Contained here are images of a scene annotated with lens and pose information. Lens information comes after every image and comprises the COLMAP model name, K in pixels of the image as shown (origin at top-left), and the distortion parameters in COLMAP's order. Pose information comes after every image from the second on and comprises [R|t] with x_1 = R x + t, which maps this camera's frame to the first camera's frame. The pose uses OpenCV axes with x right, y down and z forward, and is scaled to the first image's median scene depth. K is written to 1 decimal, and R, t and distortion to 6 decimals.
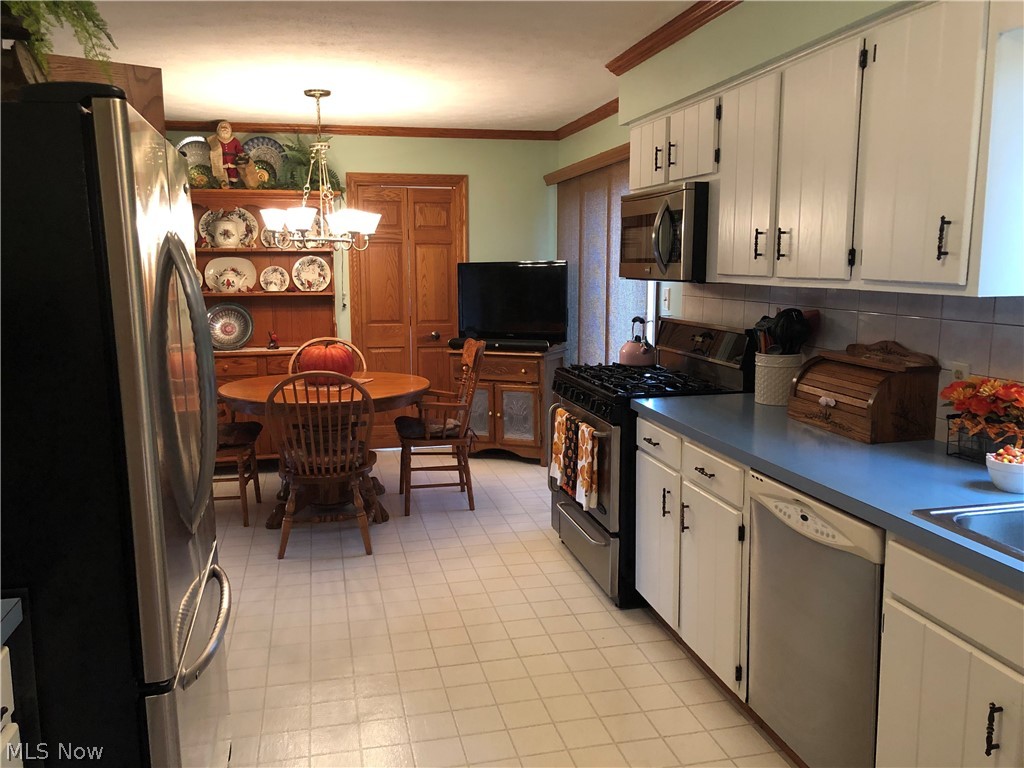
lens RADIAL K [[836.2, 0, 512.1], [0, 836.2, 384.9], [0, 0, 1]] dist [0.030916, -0.011518]
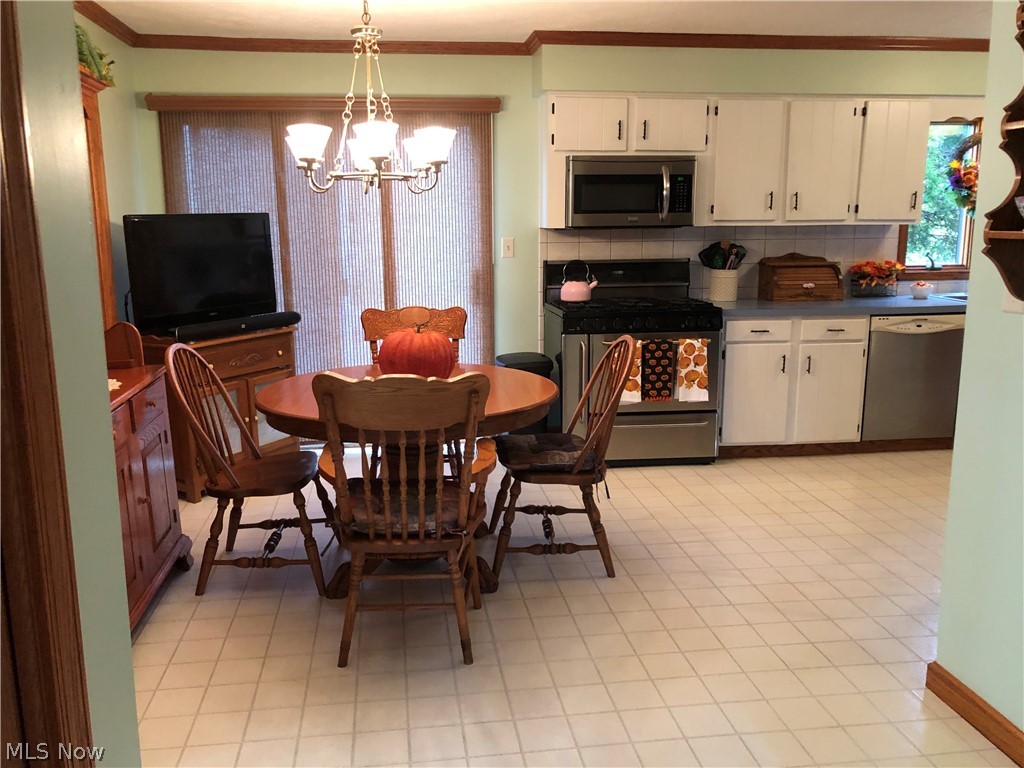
lens RADIAL K [[836.2, 0, 501.0], [0, 836.2, 383.2], [0, 0, 1]] dist [0.030916, -0.011518]
pose [[0.097442, -0.190601, 0.976819, -1.512064], [0.154608, 0.972474, 0.174331, -0.195018], [-0.983159, 0.134037, 0.124228, 1.416290]]
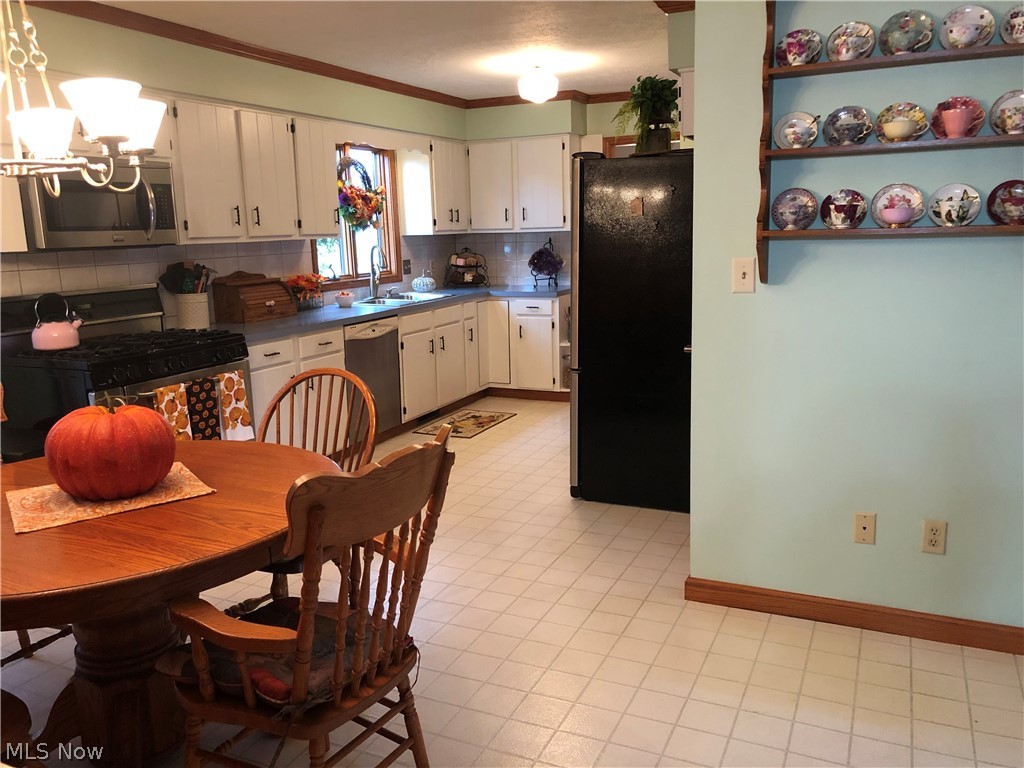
lens RADIAL K [[836.2, 0, 508.9], [0, 836.2, 387.5], [0, 0, 1]] dist [0.030916, -0.011518]
pose [[-0.786082, -0.093738, 0.610973, -1.117318], [0.122297, 0.945309, 0.302381, -0.283646], [-0.605903, 0.312416, -0.731627, 1.993969]]
